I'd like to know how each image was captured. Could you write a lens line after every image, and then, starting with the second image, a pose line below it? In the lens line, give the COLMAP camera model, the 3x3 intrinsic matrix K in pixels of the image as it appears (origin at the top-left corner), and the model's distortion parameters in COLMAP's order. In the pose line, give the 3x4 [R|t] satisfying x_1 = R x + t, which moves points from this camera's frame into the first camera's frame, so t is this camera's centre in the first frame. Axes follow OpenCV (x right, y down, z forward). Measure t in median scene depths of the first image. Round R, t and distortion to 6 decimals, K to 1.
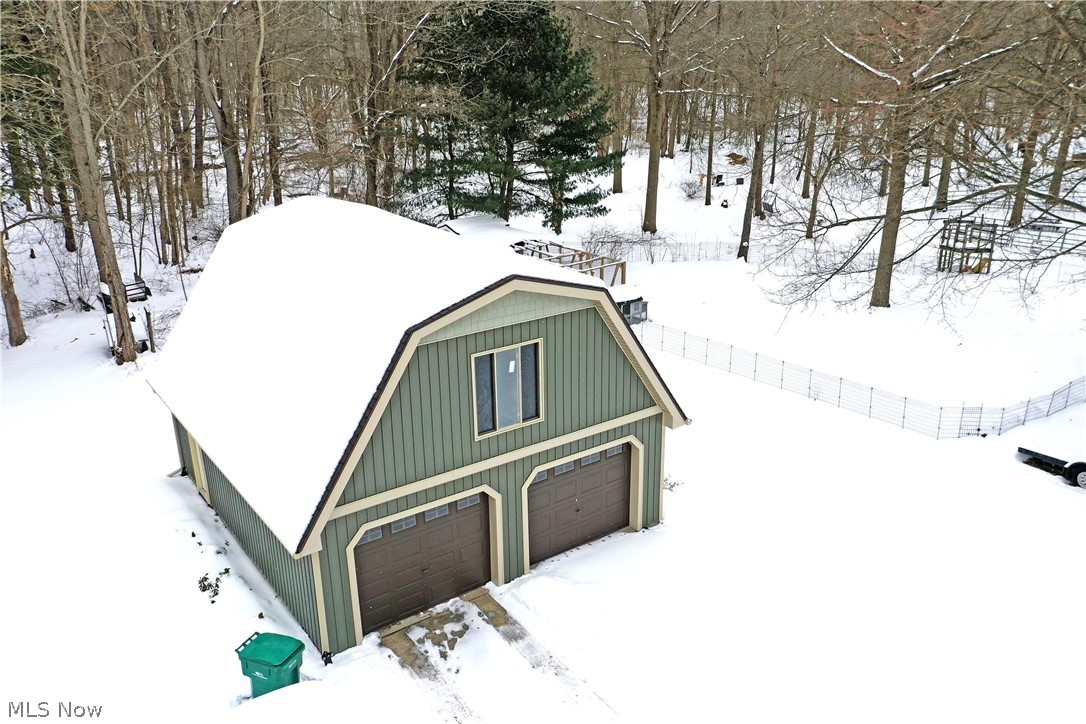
lens RADIAL K [[867.9, 0, 541.6], [0, 867.9, 364.5], [0, 0, 1]] dist [0.023382, 0.003821]
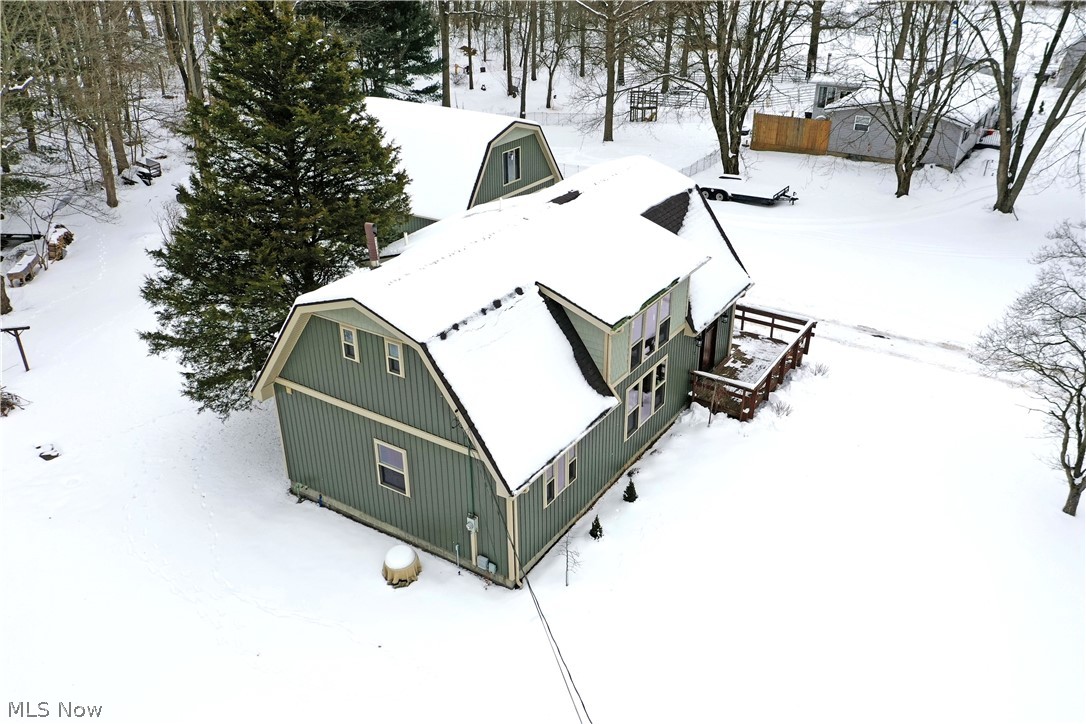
lens RADIAL K [[867.9, 0, 543.2], [0, 867.9, 362.4], [0, 0, 1]] dist [0.023382, 0.003821]
pose [[0.932297, -0.159061, 0.324842, -0.359045], [0.117434, 0.982572, 0.144089, 0.097437], [-0.342100, -0.096186, 0.934728, -0.628484]]
